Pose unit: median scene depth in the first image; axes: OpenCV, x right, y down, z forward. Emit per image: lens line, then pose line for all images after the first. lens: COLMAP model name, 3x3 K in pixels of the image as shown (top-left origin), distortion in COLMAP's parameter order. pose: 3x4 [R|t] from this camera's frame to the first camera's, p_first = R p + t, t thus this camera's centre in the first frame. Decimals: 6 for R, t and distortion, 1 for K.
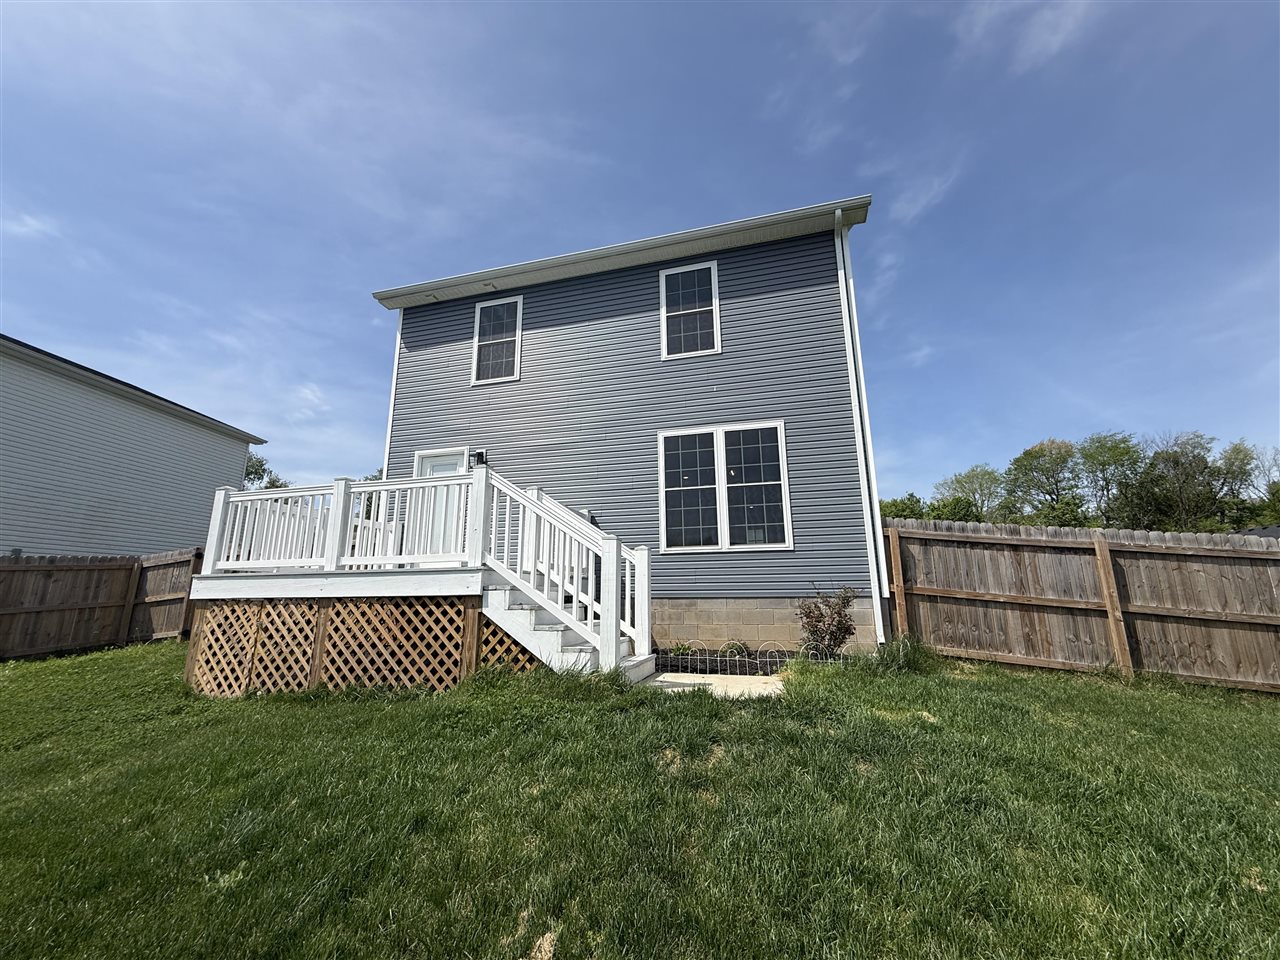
lens RADIAL K [[510.8, 0, 639.0], [0, 510.8, 470.3], [0, 0, 1]] dist [0.000018, -0.000221]
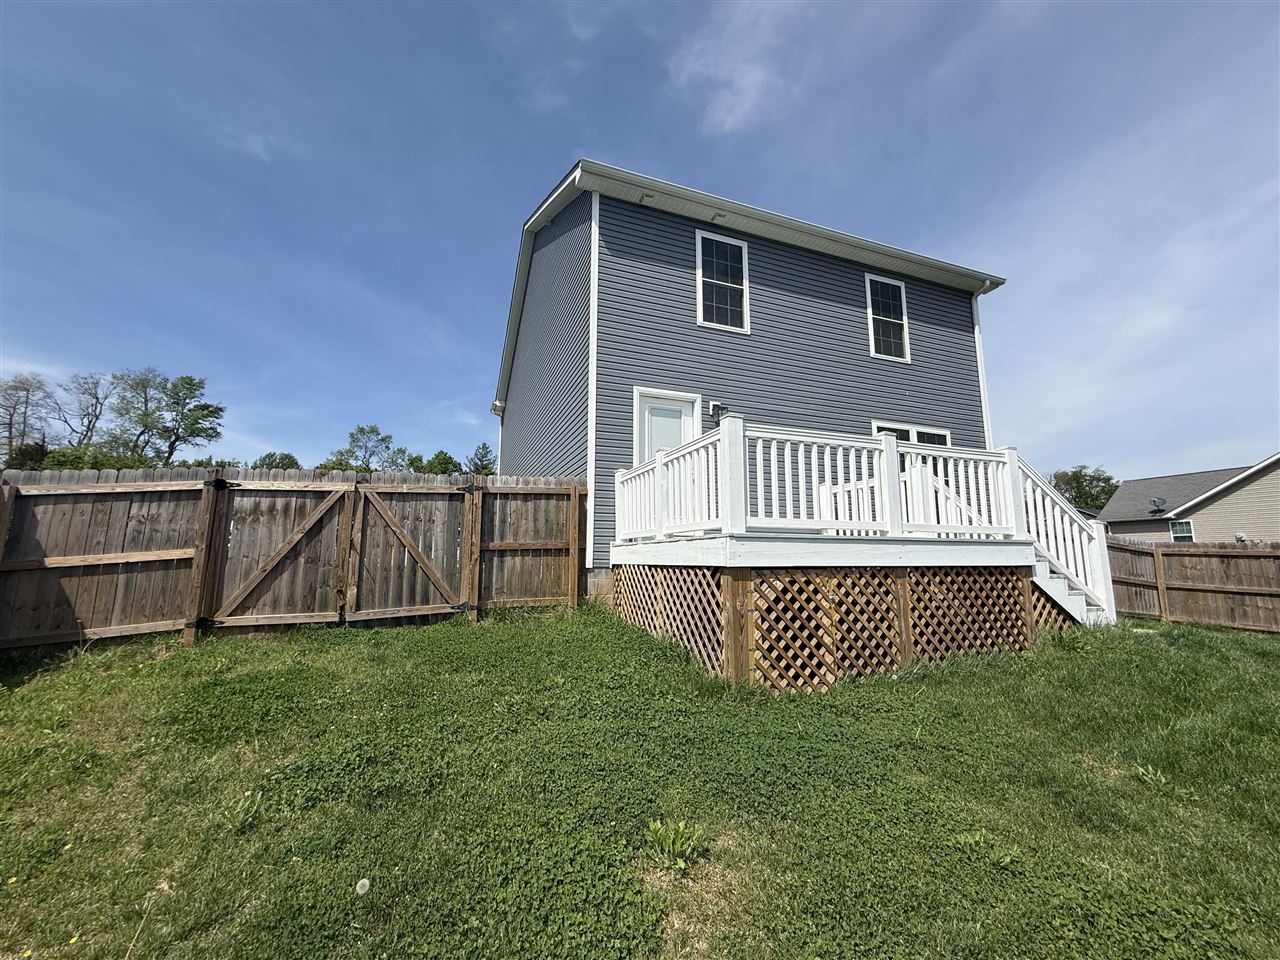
lens RADIAL K [[510.8, 0, 642.4], [0, 510.8, 480.8], [0, 0, 1]] dist [0.000018, -0.000221]
pose [[0.805127, 0.097256, 0.585075, -1.259185], [-0.153880, 0.986938, 0.047699, 0.109890], [-0.572793, -0.128435, 0.809575, 0.479132]]
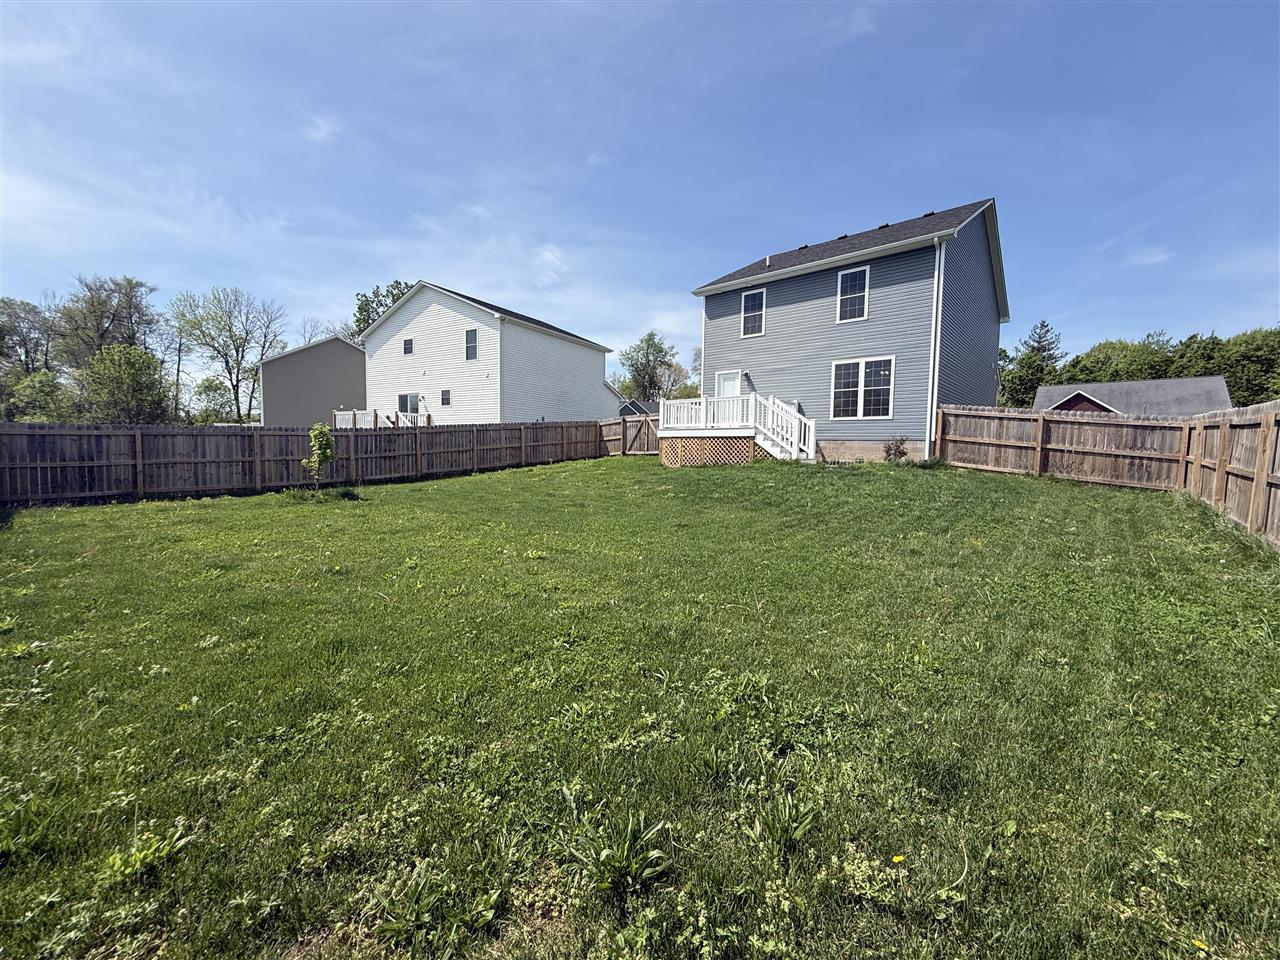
lens RADIAL K [[510.8, 0, 640.1], [0, 510.8, 491.0], [0, 0, 1]] dist [0.000018, -0.000221]
pose [[0.898287, 0.059507, -0.435362, 0.323069], [0.082246, 0.950508, 0.299618, -0.313069], [0.431644, -0.304949, 0.848934, -1.501246]]
